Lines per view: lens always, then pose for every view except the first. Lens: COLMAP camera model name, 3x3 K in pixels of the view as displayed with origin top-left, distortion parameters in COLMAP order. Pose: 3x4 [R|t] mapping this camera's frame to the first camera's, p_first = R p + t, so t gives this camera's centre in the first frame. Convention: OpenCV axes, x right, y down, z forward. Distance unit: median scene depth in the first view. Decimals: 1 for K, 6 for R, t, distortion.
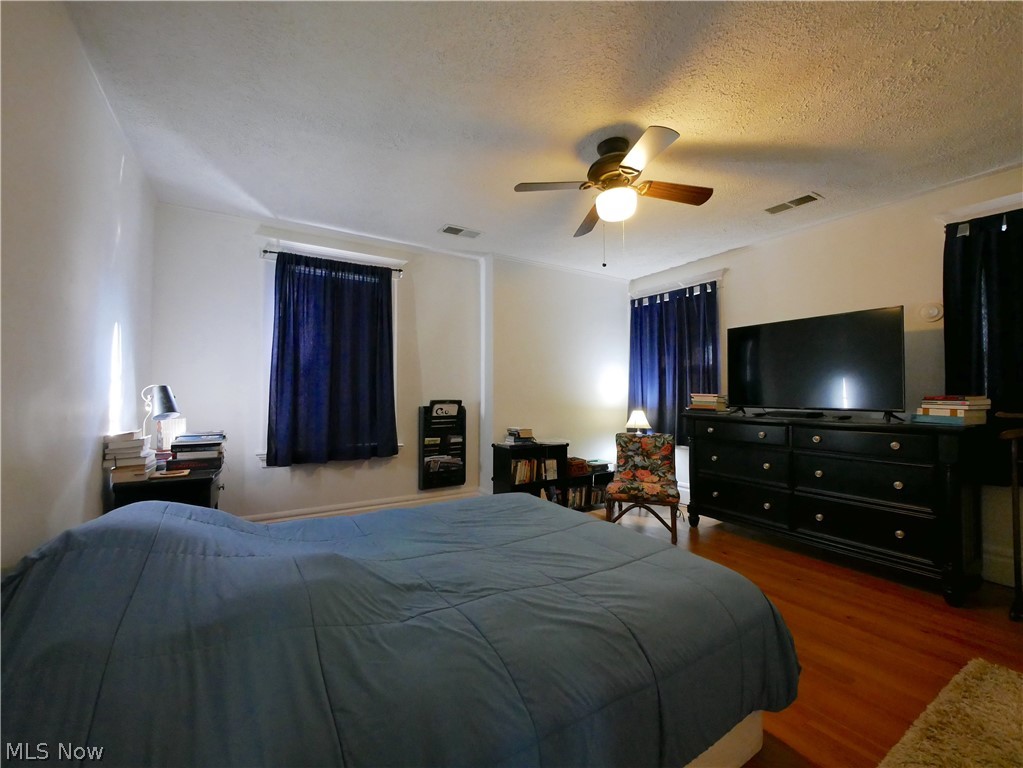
lens RADIAL K [[410.4, 0, 511.5], [0, 410.4, 384.0], [0, 0, 1]] dist [-0.001111, -0.000020]
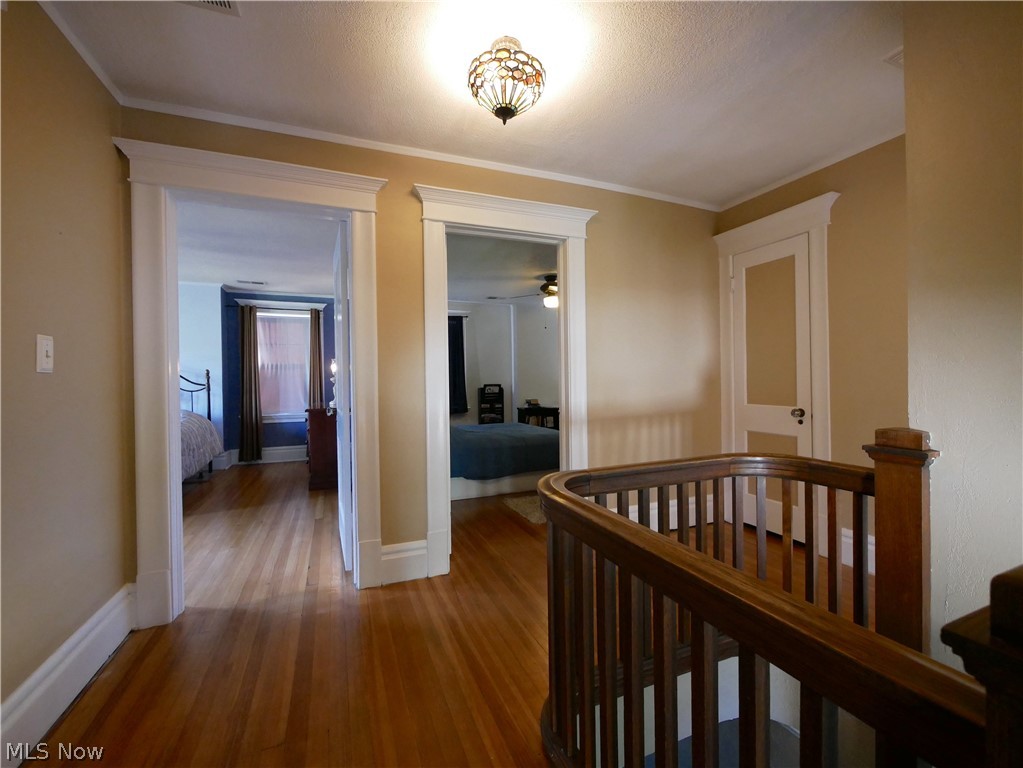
lens RADIAL K [[423.1, 0, 507.3], [0, 423.1, 380.8], [0, 0, 1]] dist [-0.002307, 0.000017]
pose [[0.983950, -0.016199, -0.177709, 0.248967], [0.019785, 0.999634, 0.018428, -0.009867], [0.177345, -0.021648, 0.983911, -0.874888]]
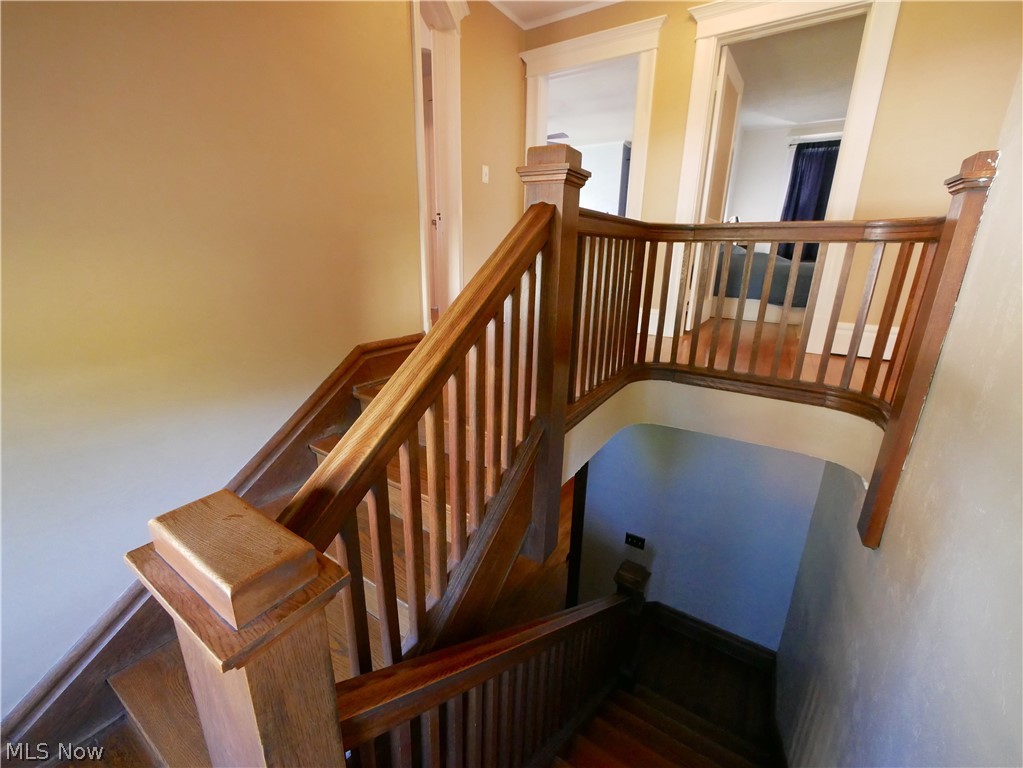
lens RADIAL K [[423.1, 0, 507.3], [0, 423.1, 380.8], [0, 0, 1]] dist [-0.002307, 0.000017]
pose [[0.426927, 0.266655, -0.864077, 0.707397], [-0.002348, 0.955858, 0.293819, 0.125314], [0.904283, -0.123411, 0.408708, -0.961852]]
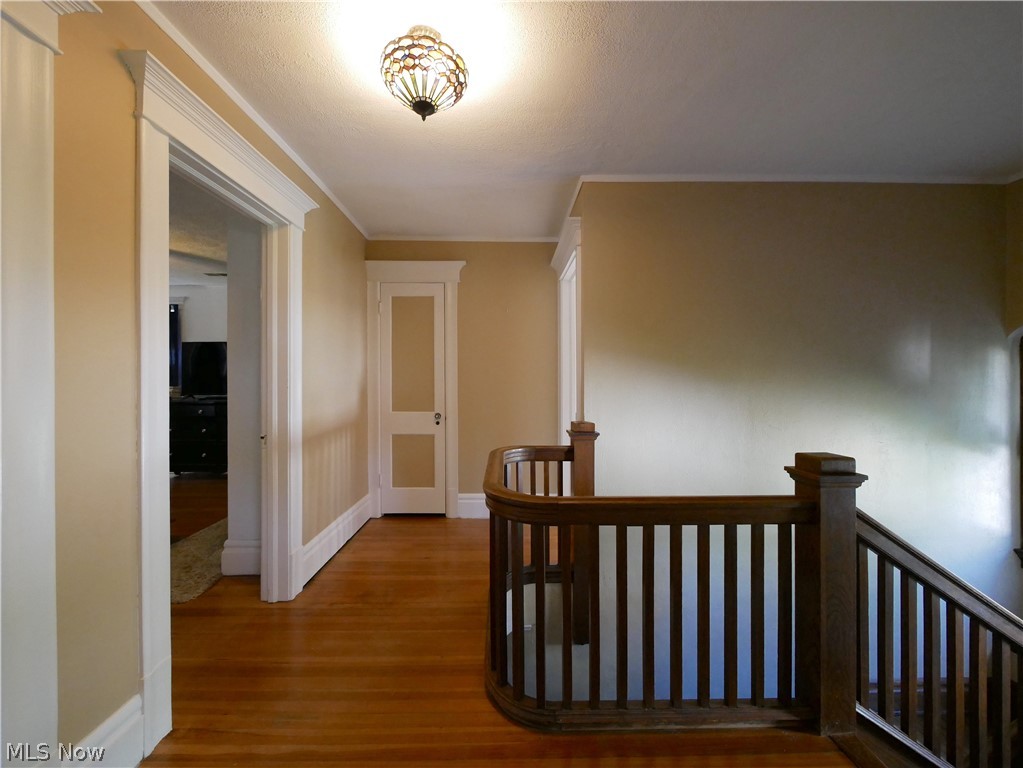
lens RADIAL K [[424.9, 0, 505.8], [0, 424.9, 376.1], [0, 0, 1]] dist [-0.001899, -0.000216]
pose [[0.526427, 0.000585, 0.850220, -0.140740], [-0.011893, 0.999907, 0.006676, -0.032182], [-0.850137, -0.013627, 0.526385, -0.710380]]
